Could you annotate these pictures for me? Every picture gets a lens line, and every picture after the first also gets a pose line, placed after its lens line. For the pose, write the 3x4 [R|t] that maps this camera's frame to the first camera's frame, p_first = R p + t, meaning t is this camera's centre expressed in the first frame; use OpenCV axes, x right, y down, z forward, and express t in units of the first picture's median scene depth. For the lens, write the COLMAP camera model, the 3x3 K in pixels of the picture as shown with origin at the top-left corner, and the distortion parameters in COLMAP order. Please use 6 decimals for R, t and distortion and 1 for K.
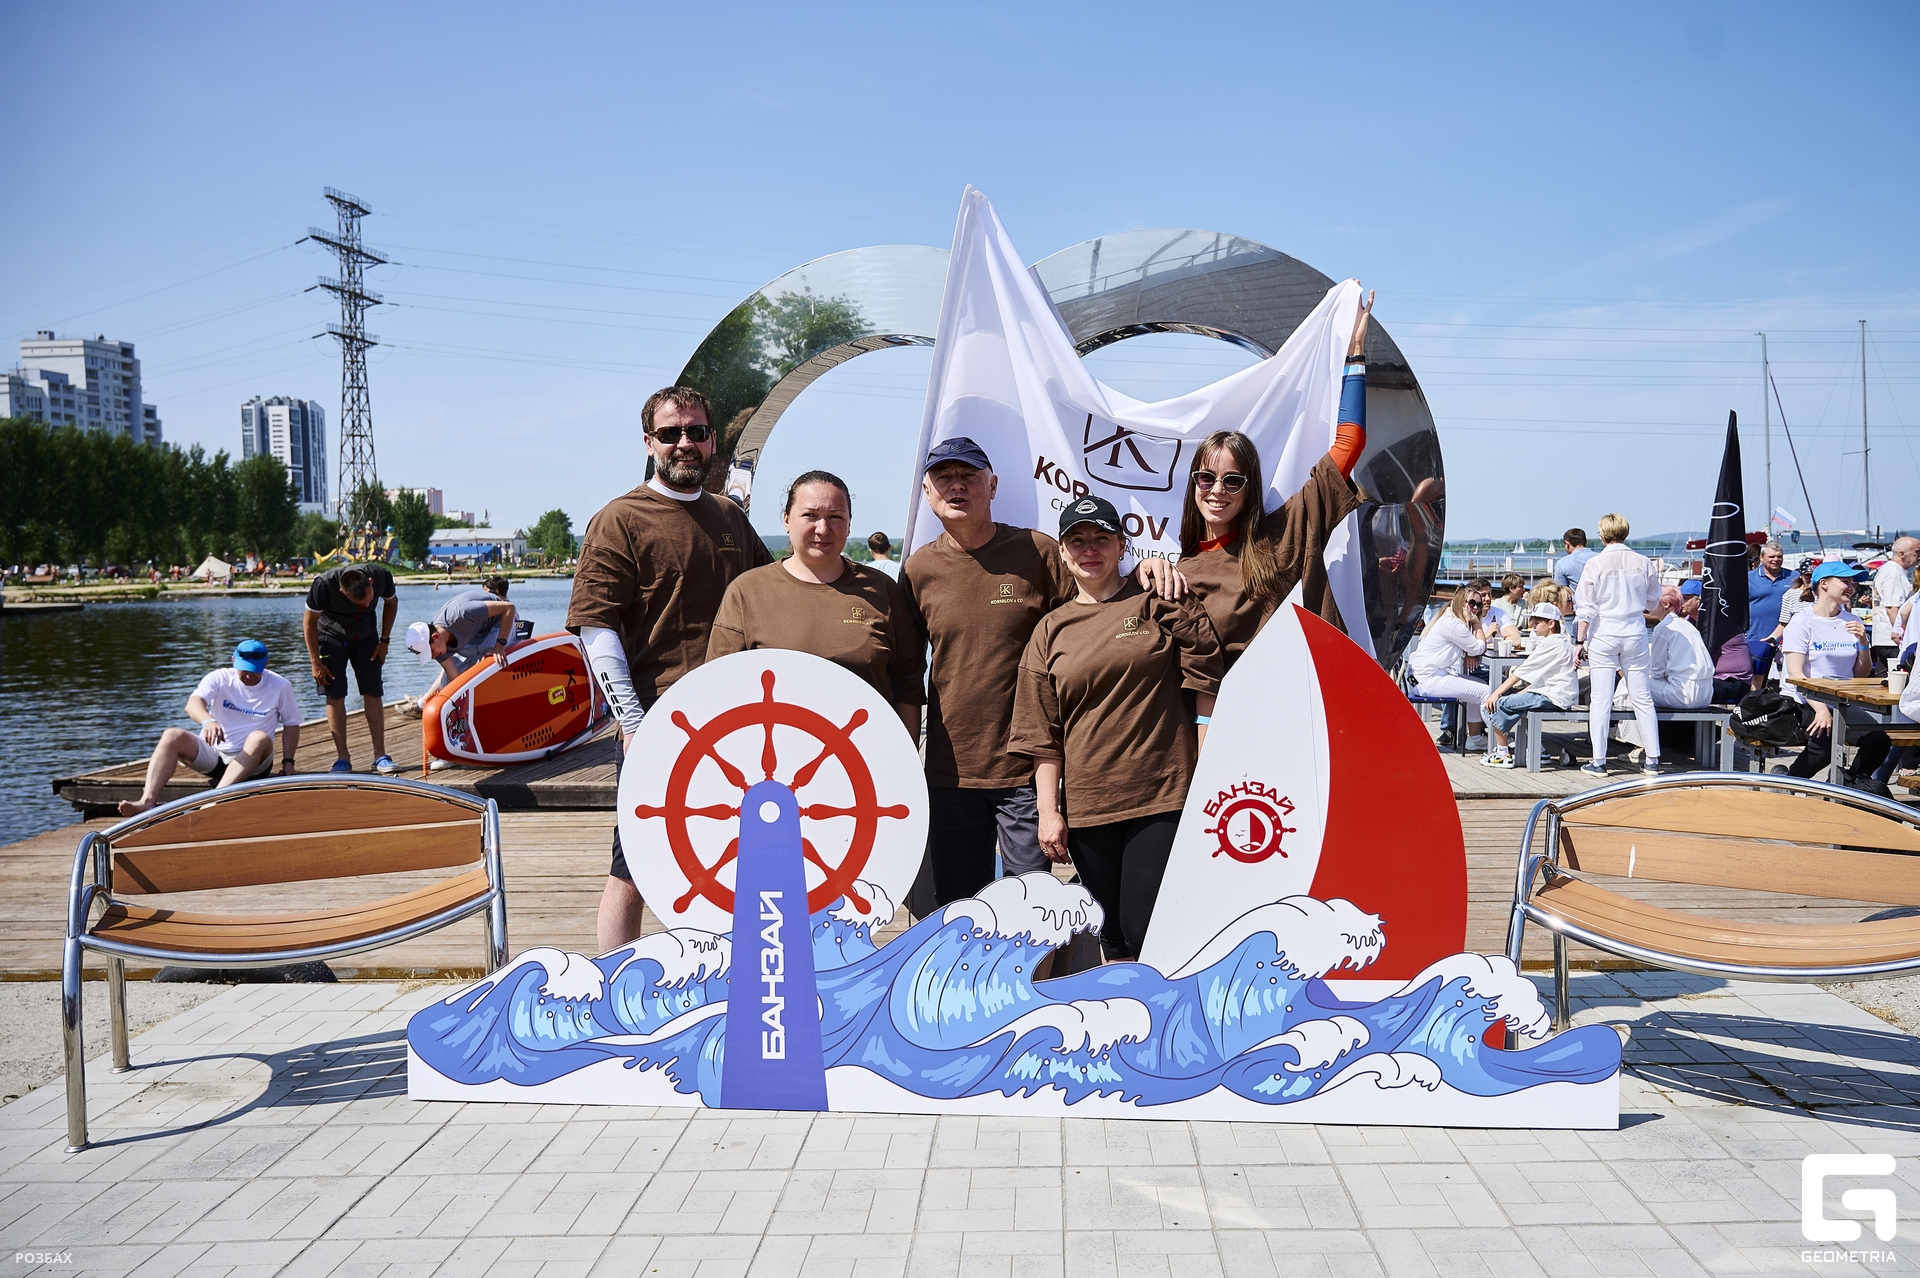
lens RADIAL K [[1354.9, 0, 1040.6], [0, 1354.9, 630.8], [0, 0, 1]] dist [-0.005062, -0.000616]
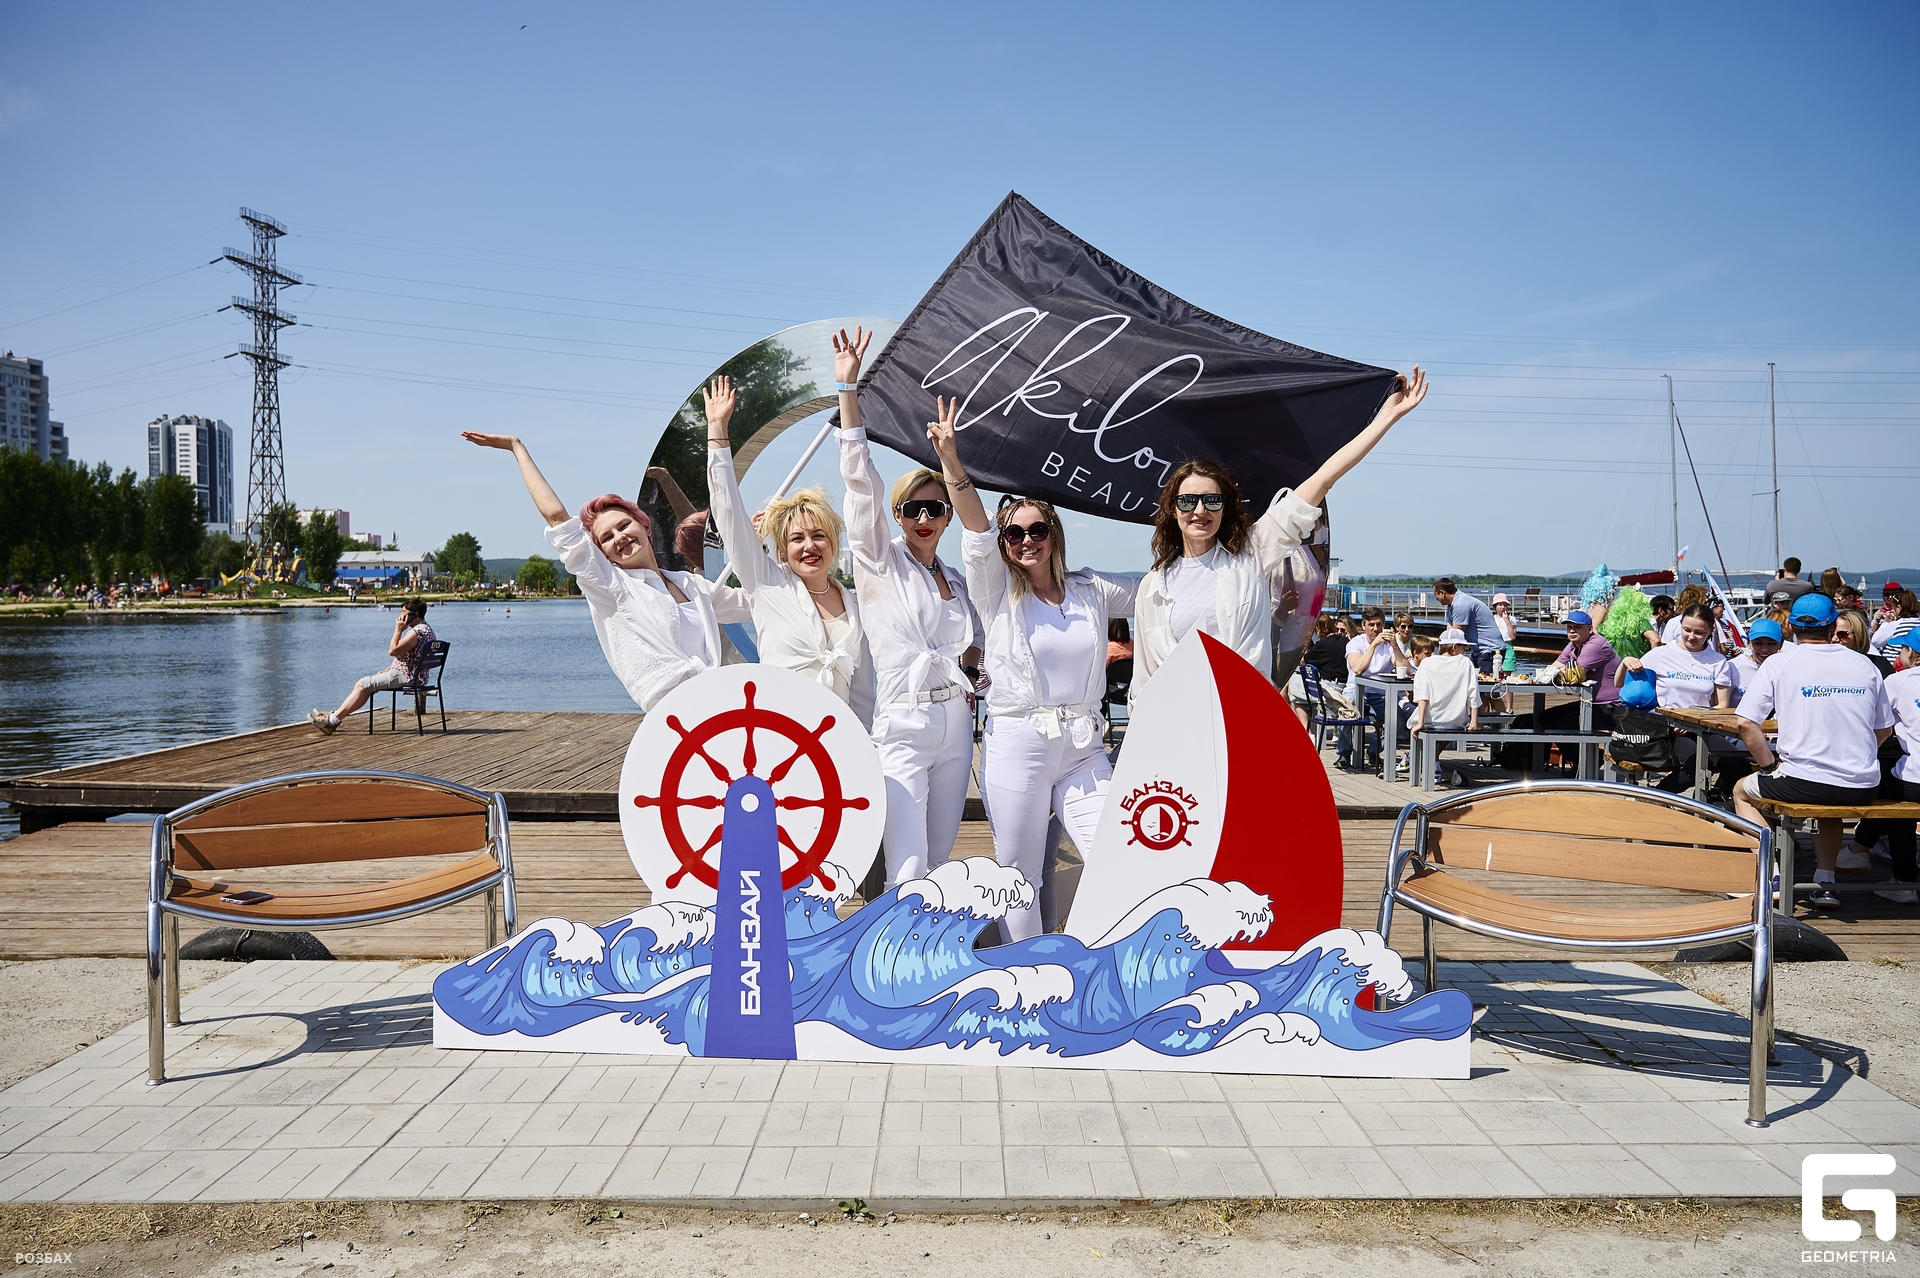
lens RADIAL K [[1382.6, 0, 947.5], [0, 1382.6, 643.3], [0, 0, 1]] dist [0.001318, -0.000657]
pose [[0.999920, 0.012604, -0.001321, -0.029247], [-0.012621, 0.999827, -0.013675, 0.009980], [0.001148, 0.013690, 0.999906, -0.196671]]
